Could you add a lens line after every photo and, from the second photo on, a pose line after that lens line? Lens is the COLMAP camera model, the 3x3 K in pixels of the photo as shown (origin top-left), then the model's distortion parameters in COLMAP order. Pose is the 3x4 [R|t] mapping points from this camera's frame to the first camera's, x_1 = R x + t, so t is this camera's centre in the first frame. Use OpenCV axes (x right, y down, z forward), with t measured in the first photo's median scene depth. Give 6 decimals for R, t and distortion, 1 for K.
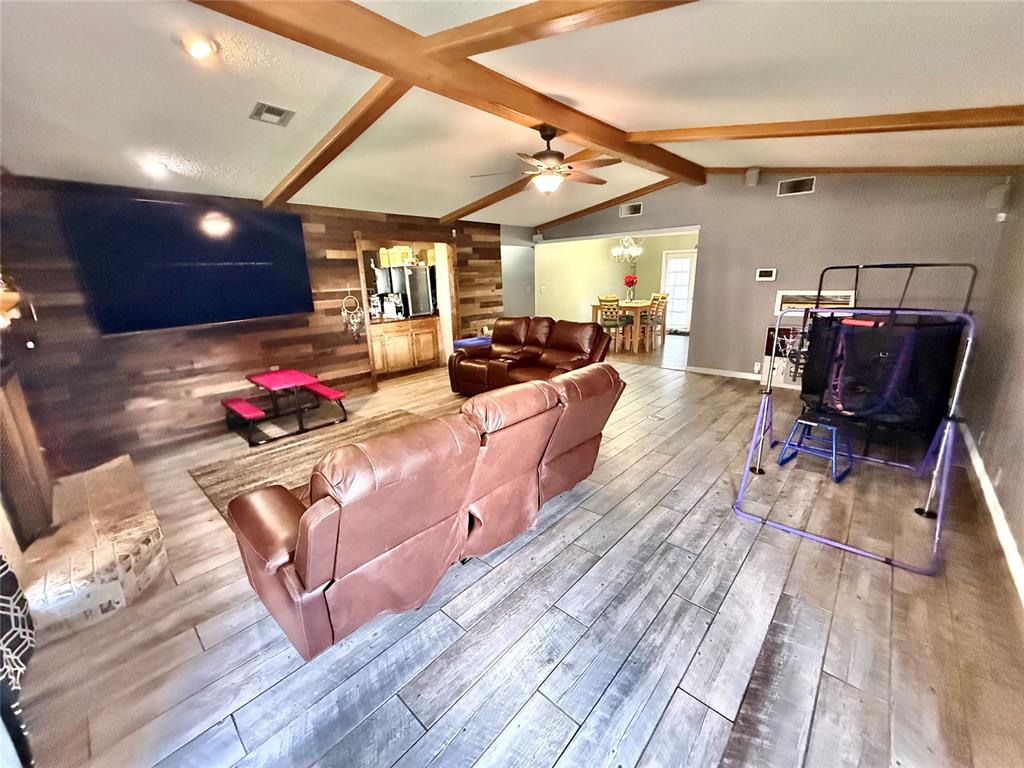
lens RADIAL K [[412.0, 0, 512.2], [0, 412.0, 384.5], [0, 0, 1]] dist [-0.002577, 0.000705]
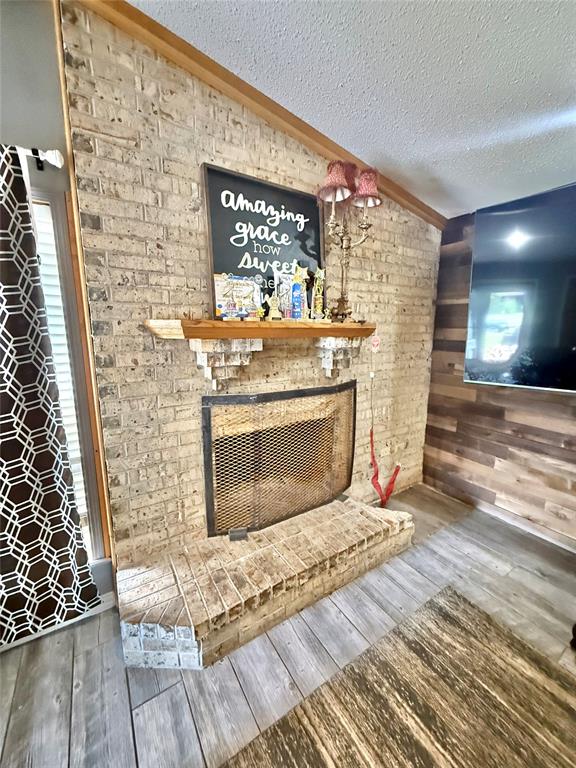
lens RADIAL K [[309.0, 0, 291.0], [0, 309.0, 383.5], [0, 0, 1]] dist [-0.002577, 0.000705]
pose [[-0.257735, 0.192250, -0.946896, -0.215580], [-0.246268, 0.934568, 0.256779, -0.129543], [0.934305, 0.299371, -0.193526, 0.552164]]
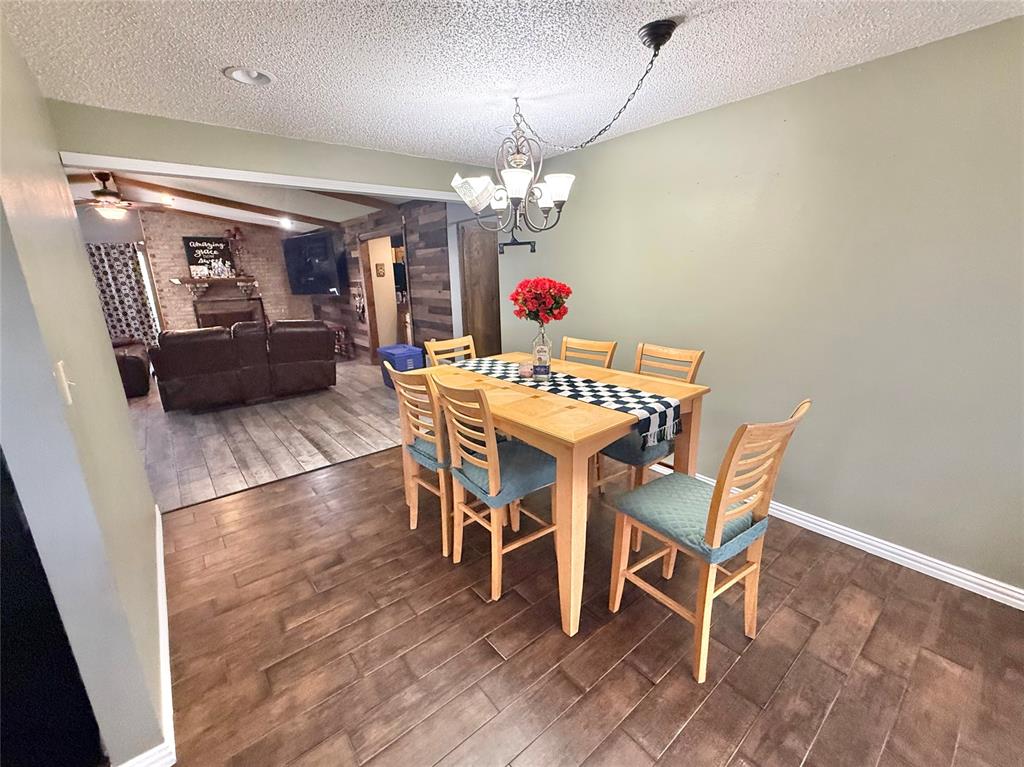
lens RADIAL K [[429.7, 0, 510.9], [0, 429.7, 386.2], [0, 0, 1]] dist [-0.000584, -0.000130]
pose [[-0.144251, 0.283570, -0.948040, 1.014391], [-0.225670, 0.923386, 0.310534, -0.503019], [0.963465, 0.258739, -0.069206, 1.822367]]
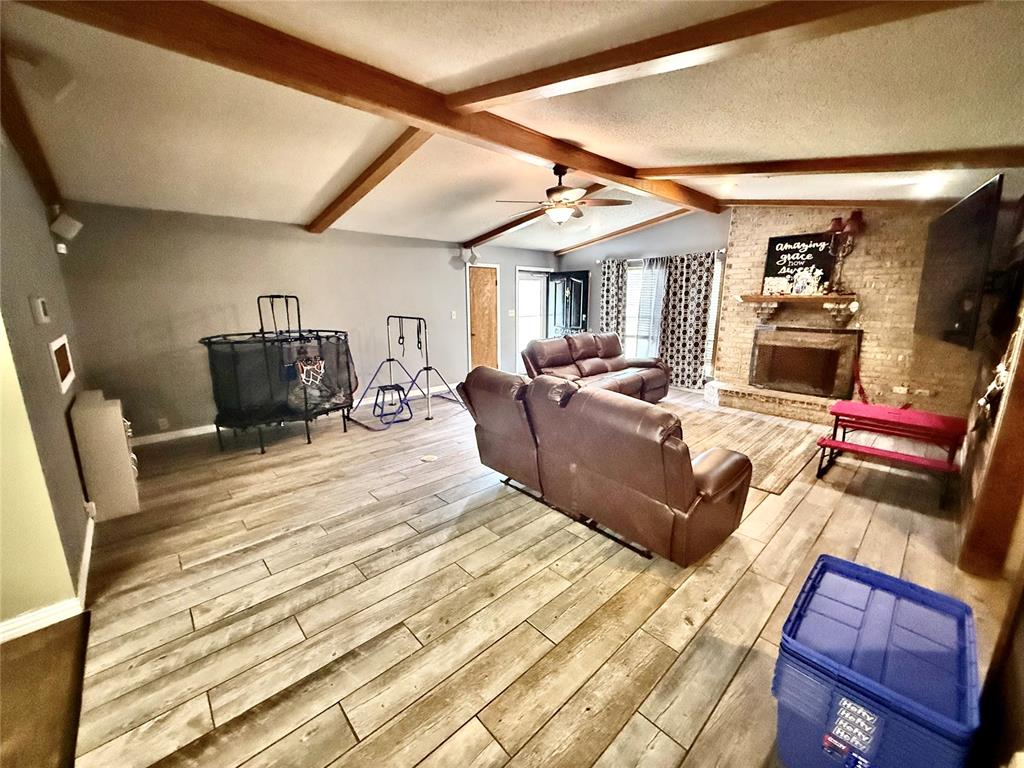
lens RADIAL K [[412.0, 0, 508.1], [0, 412.0, 383.5], [0, 0, 1]] dist [-0.002577, 0.000705]
pose [[-0.995903, 0.010217, 0.089844, 0.093553], [0.049623, 0.892359, 0.448591, -0.423294], [-0.075590, 0.451211, -0.889210, 1.597316]]
